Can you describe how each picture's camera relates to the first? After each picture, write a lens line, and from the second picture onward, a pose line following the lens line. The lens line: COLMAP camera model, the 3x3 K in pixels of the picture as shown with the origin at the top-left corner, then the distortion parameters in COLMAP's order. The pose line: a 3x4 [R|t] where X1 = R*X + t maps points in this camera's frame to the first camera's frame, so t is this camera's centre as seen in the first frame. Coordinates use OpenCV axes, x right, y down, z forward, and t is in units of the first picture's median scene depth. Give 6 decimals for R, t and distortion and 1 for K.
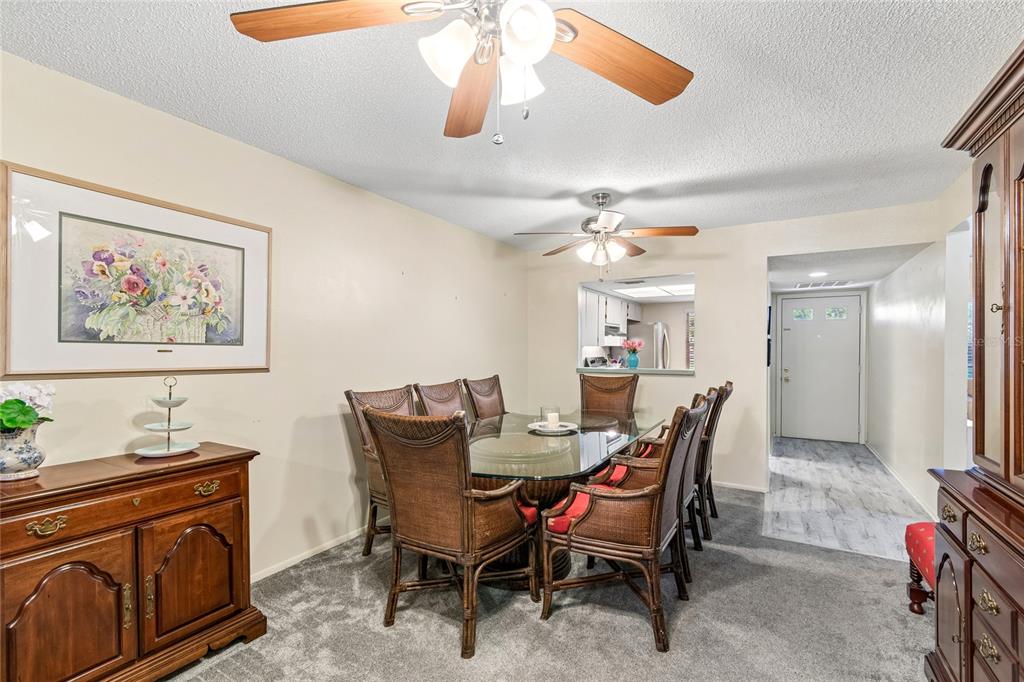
lens RADIAL K [[452.7, 0, 509.8], [0, 452.7, 345.9], [0, 0, 1]] dist [0.005066, 0.000229]
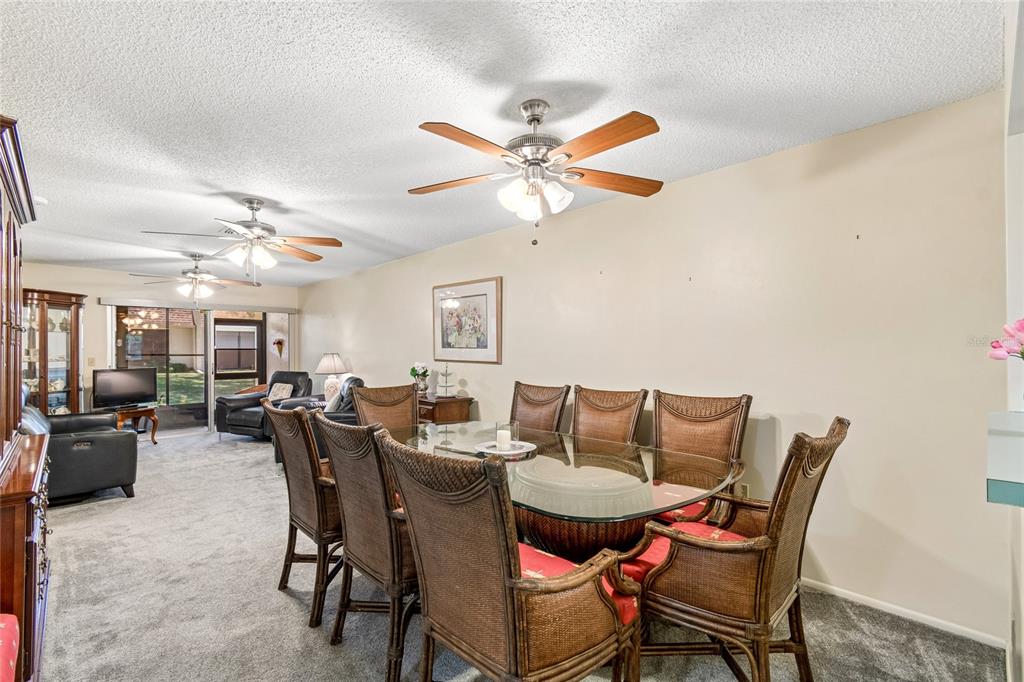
lens RADIAL K [[452.7, 0, 507.8], [0, 452.7, 344.5], [0, 0, 1]] dist [0.005066, 0.000229]
pose [[-0.262811, -0.006876, -0.964823, 1.176825], [0.002205, 0.999968, -0.007727, -0.003457], [0.964845, -0.004158, -0.262788, 1.641881]]
